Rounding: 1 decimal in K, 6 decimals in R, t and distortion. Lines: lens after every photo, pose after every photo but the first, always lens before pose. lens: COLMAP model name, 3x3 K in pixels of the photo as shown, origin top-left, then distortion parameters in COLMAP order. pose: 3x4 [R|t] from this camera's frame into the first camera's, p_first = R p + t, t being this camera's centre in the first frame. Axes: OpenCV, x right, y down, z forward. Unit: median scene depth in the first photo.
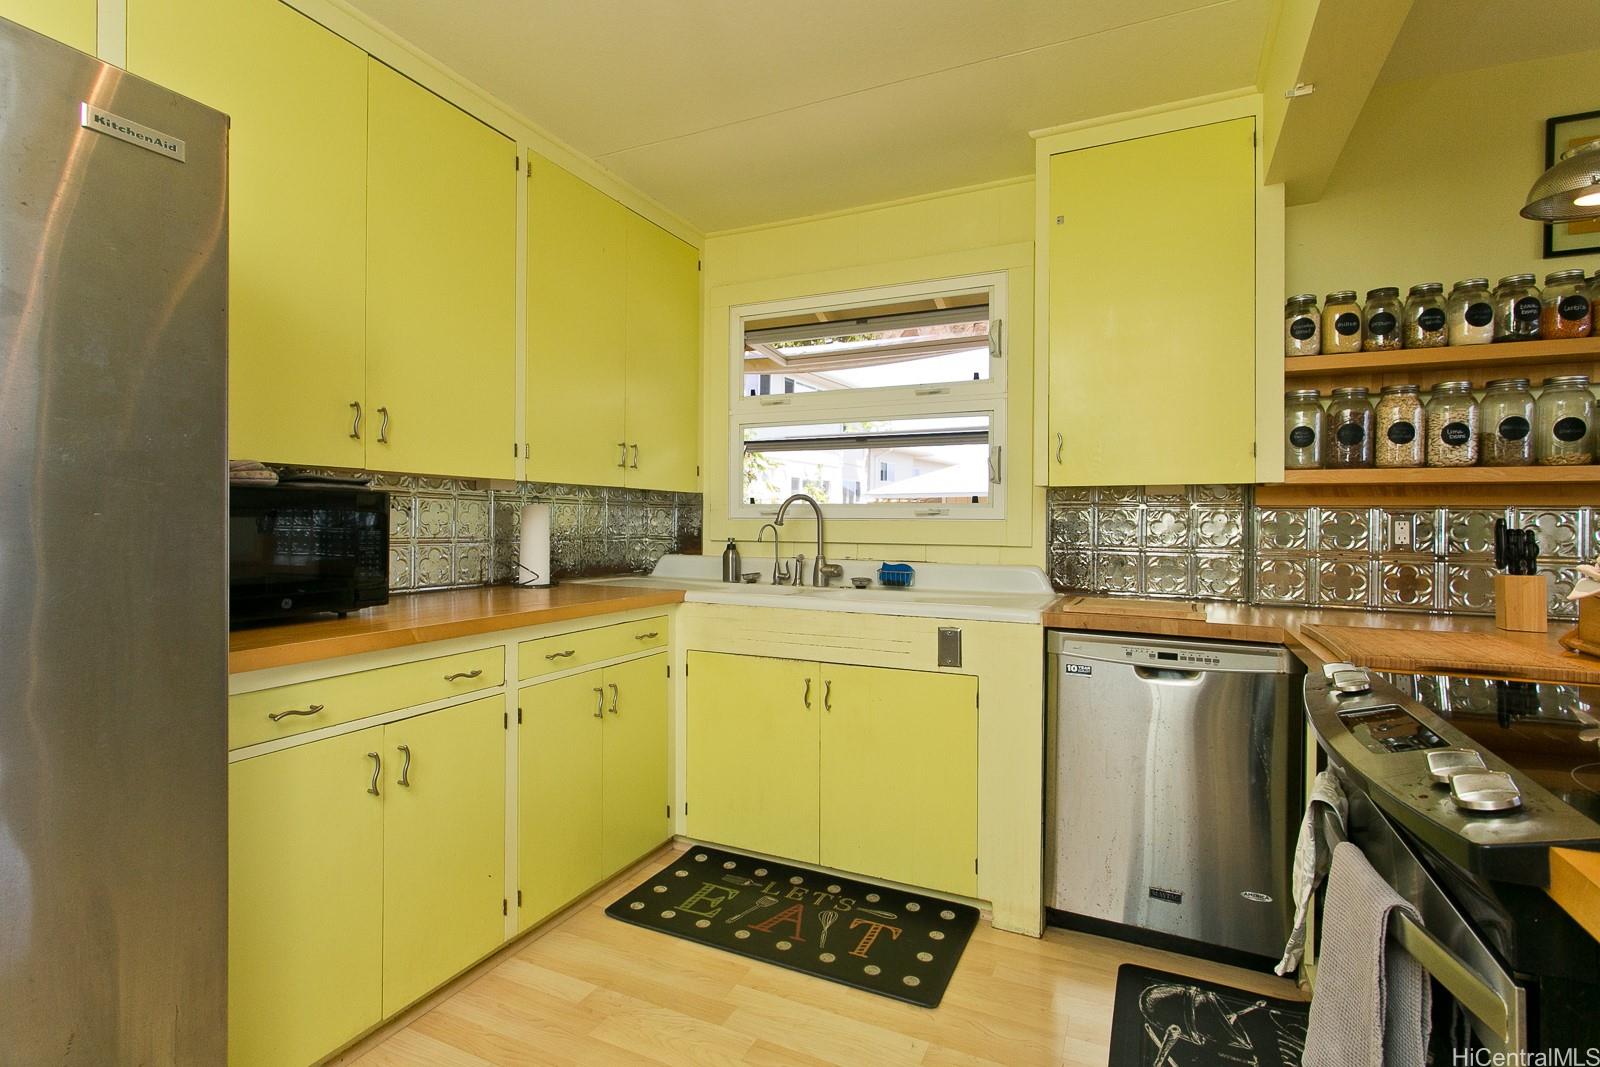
lens RADIAL K [[770.2, 0, 793.9], [0, 770.2, 519.5], [0, 0, 1]] dist [-0.000910, 0.000829]
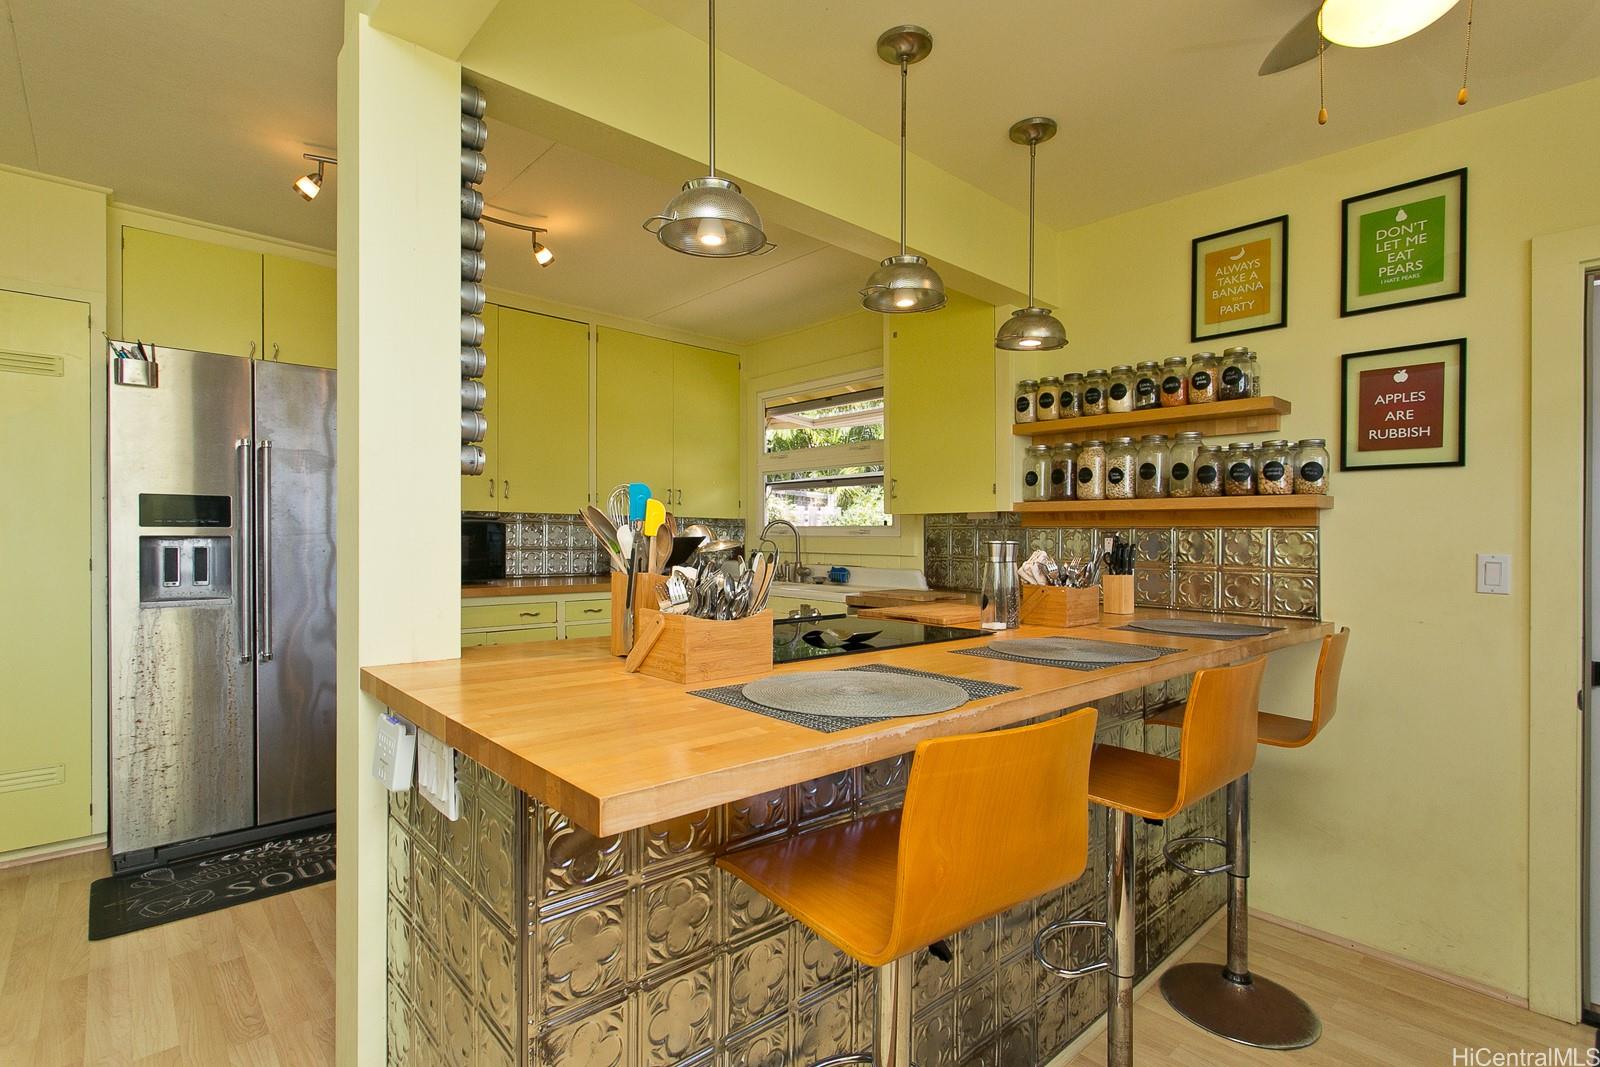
lens RADIAL K [[770.2, 0, 808.3], [0, 770.2, 543.2], [0, 0, 1]] dist [-0.000910, 0.000829]
pose [[0.925108, 0.004077, -0.379681, 0.776978], [-0.001079, 0.999967, 0.008111, -0.000006], [0.379702, -0.007094, 0.925082, -0.448830]]
